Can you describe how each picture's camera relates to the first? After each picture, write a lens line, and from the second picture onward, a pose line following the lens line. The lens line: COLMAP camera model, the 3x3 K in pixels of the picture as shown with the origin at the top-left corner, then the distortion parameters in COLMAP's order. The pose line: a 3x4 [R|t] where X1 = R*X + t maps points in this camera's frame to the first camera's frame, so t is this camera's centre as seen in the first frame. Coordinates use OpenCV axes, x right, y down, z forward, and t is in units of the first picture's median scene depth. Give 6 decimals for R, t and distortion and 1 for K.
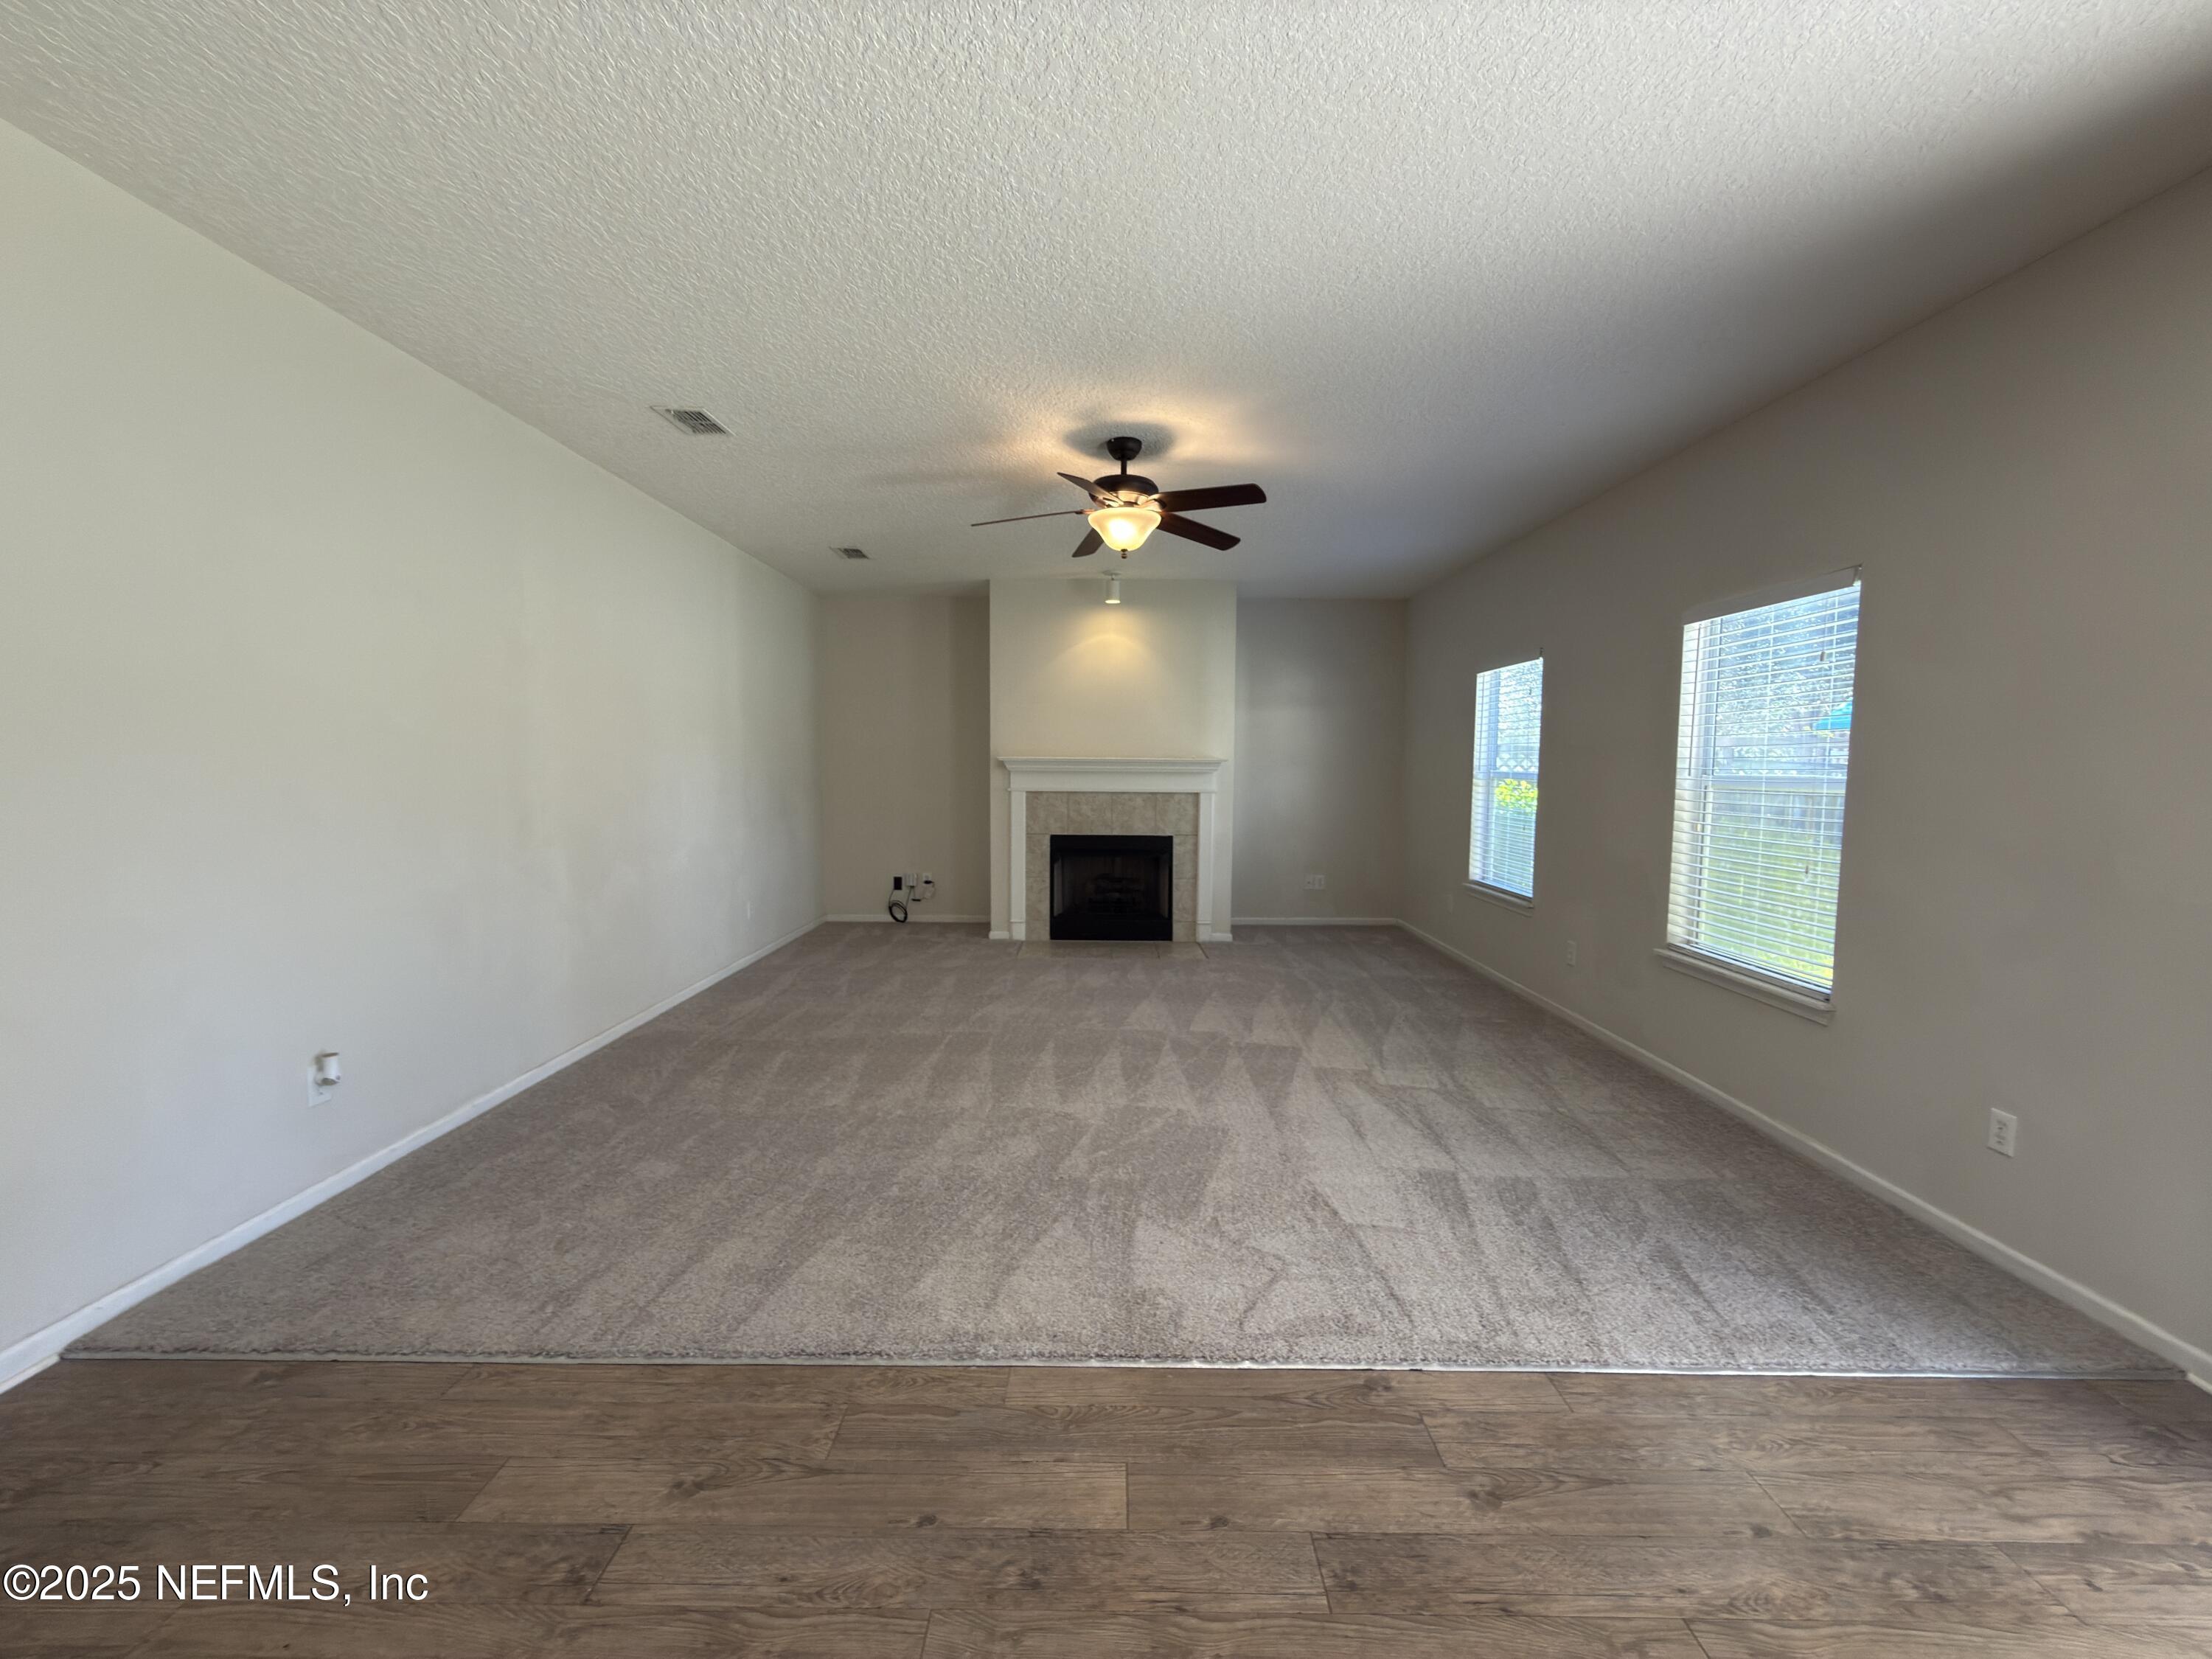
lens RADIAL K [[877.1, 0, 1109.9], [0, 877.1, 824.4], [0, 0, 1]] dist [0.004959, -0.000172]
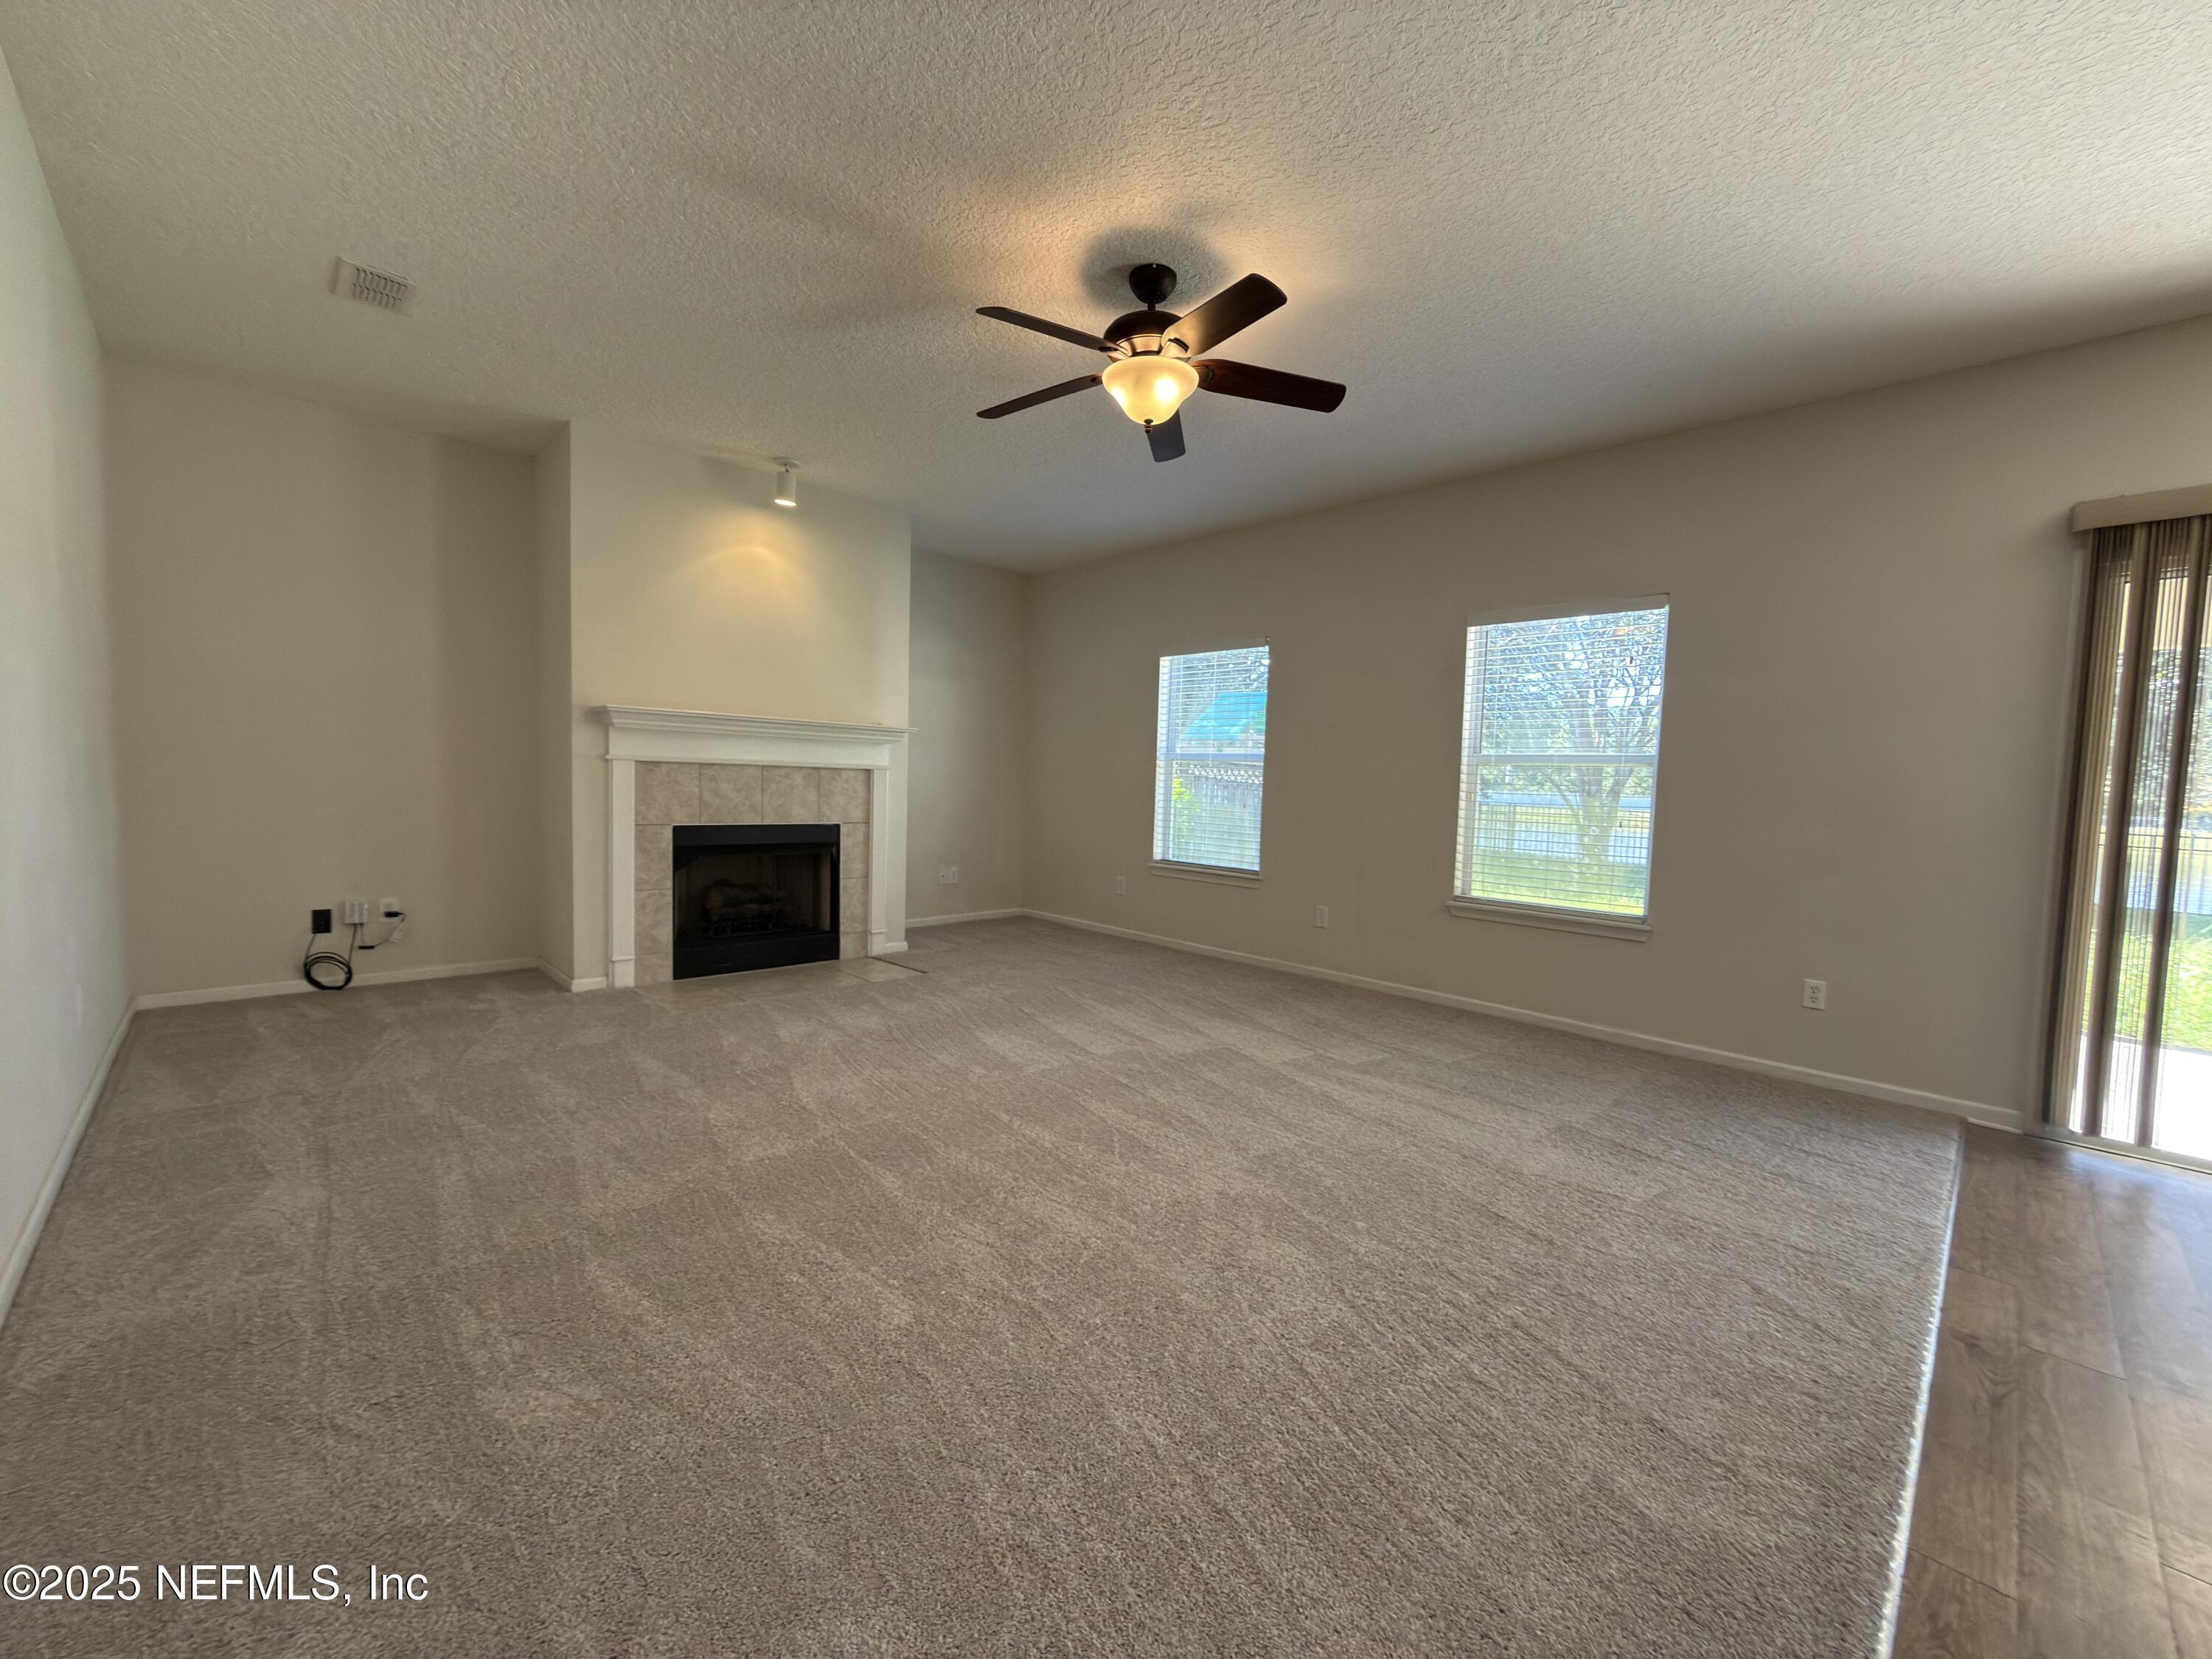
lens RADIAL K [[877.1, 0, 1093.8], [0, 877.1, 828.8], [0, 0, 1]] dist [0.004959, -0.000172]
pose [[0.718666, -0.021451, 0.695024, -0.311753], [0.019733, 0.999751, 0.010452, 0.013550], [-0.695075, 0.006203, 0.718910, 0.286311]]
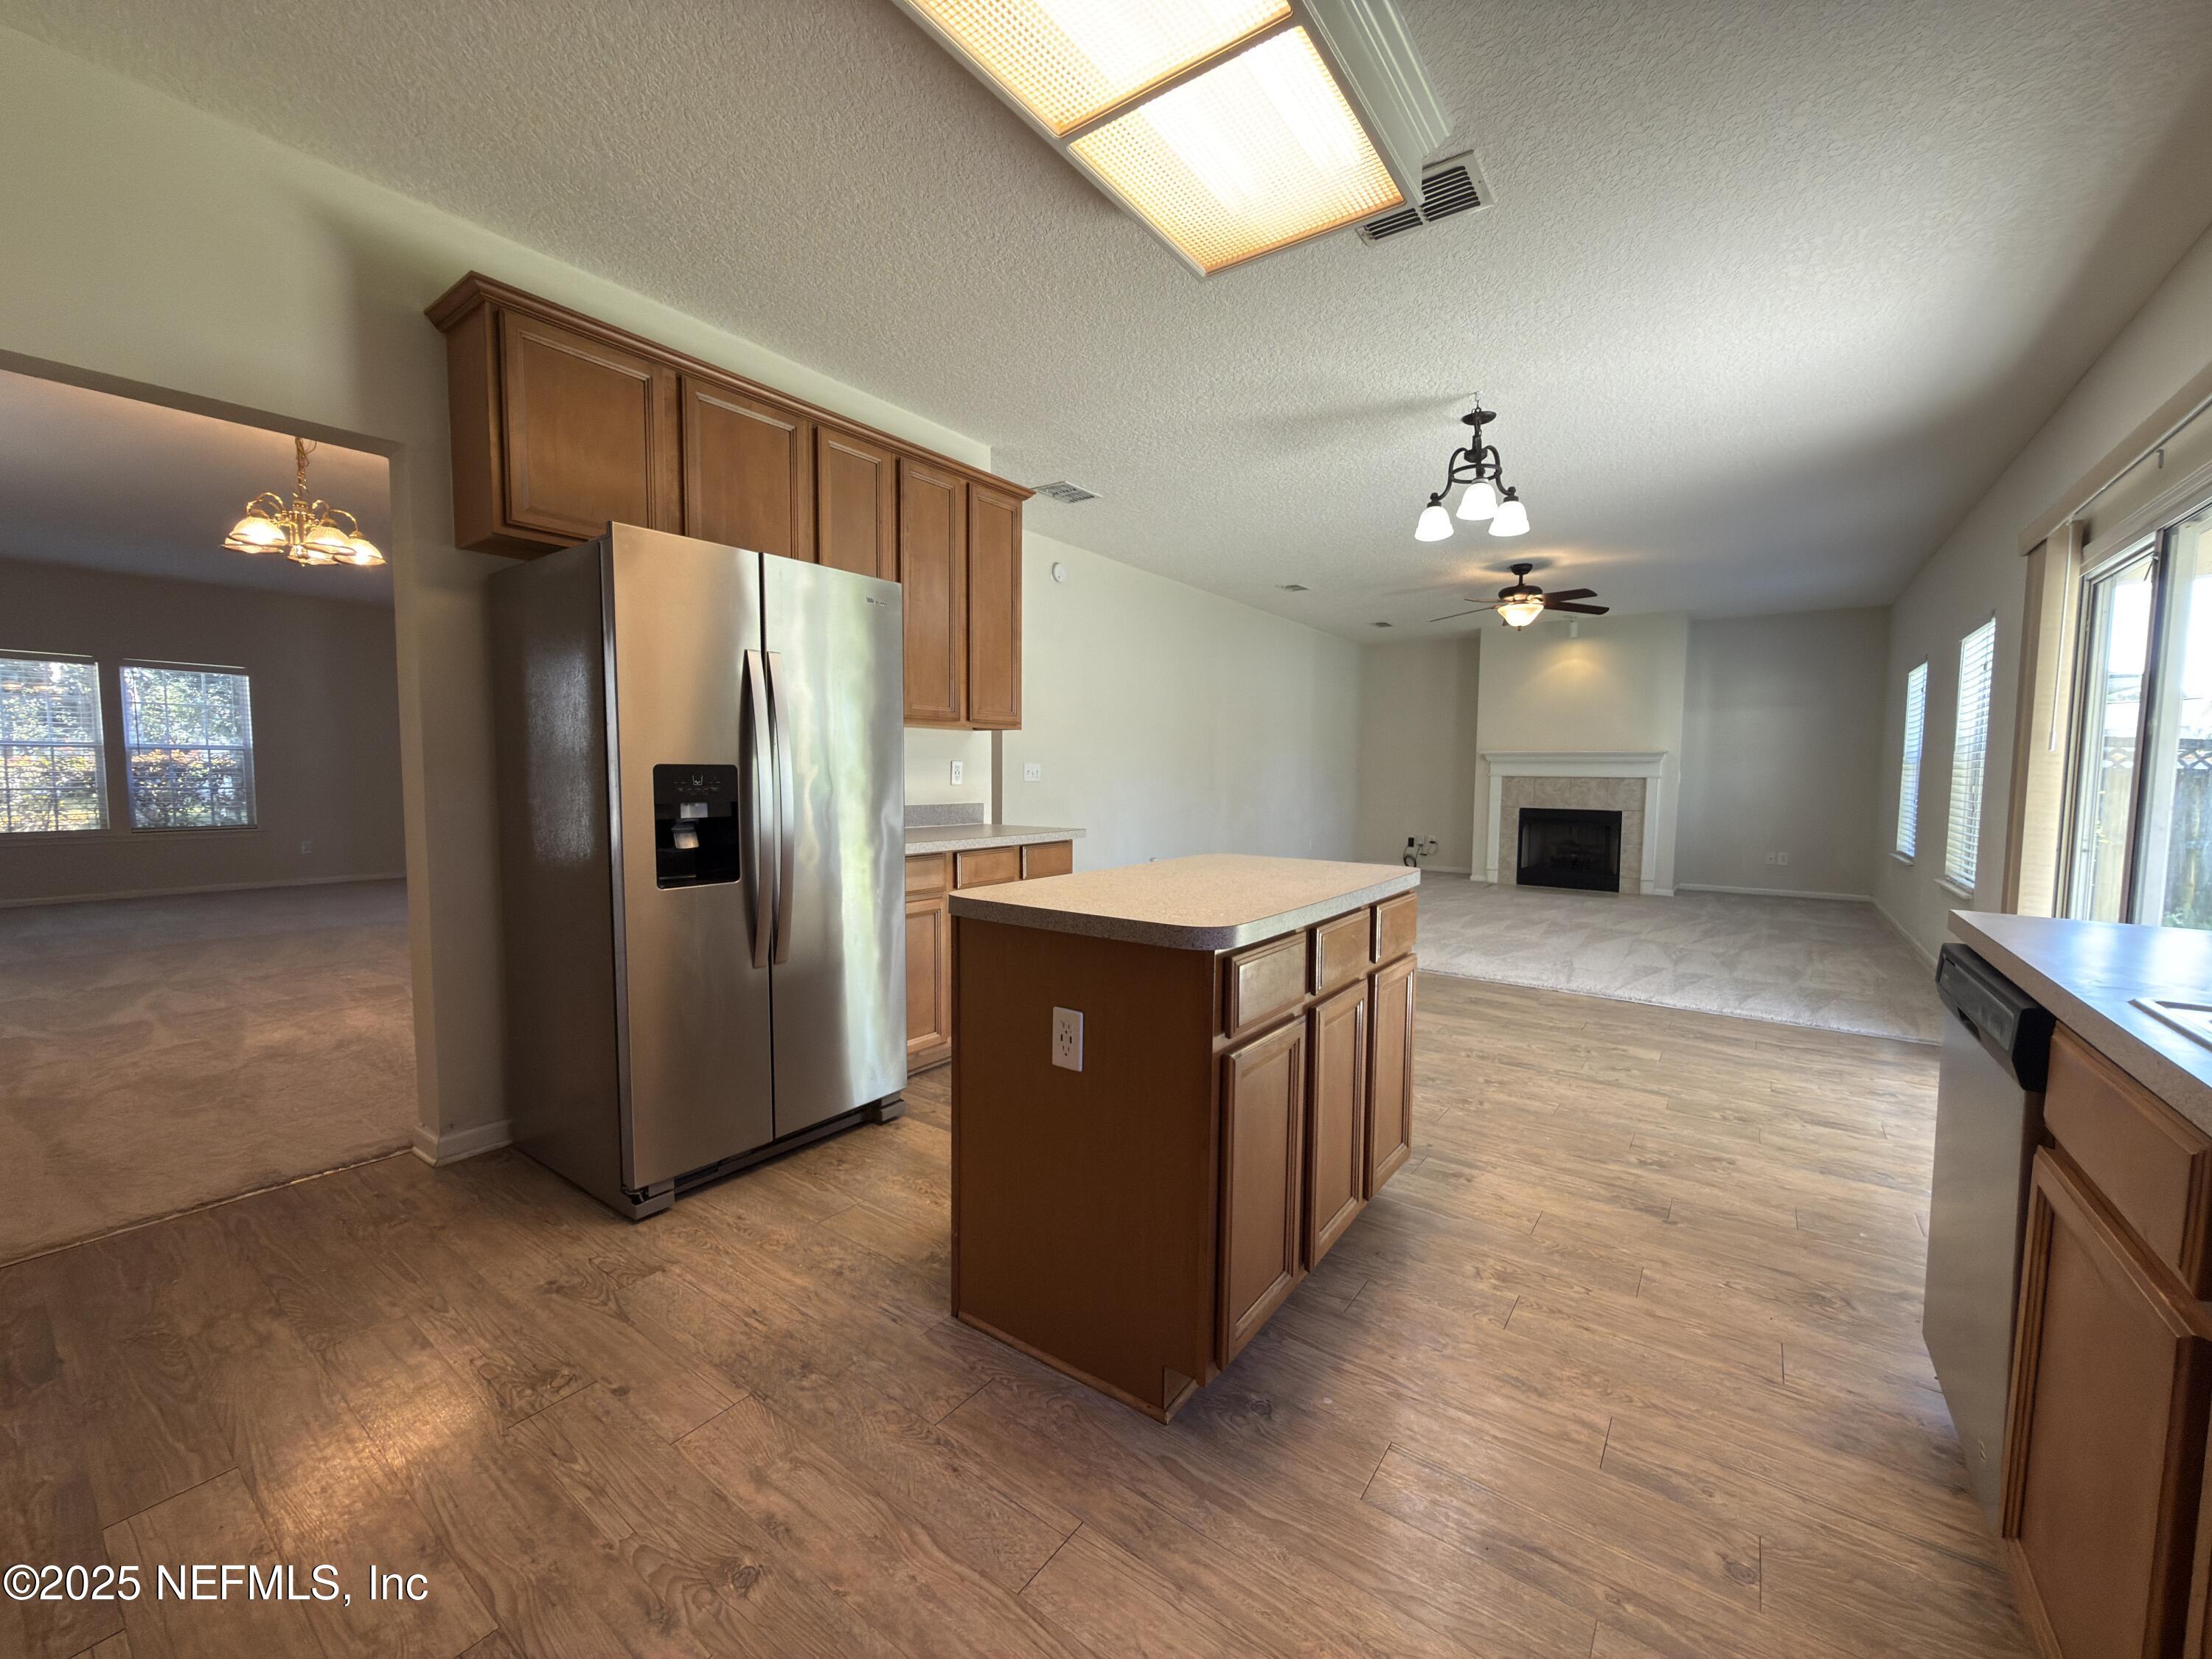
lens RADIAL K [[877.1, 0, 1103.0], [0, 877.1, 829.7], [0, 0, 1]] dist [0.004959, -0.000172]
pose [[0.802842, 0.039974, -0.594850, 0.232474], [-0.044772, 0.998975, 0.006706, 0.067066], [0.594508, 0.021249, 0.803809, -0.509064]]
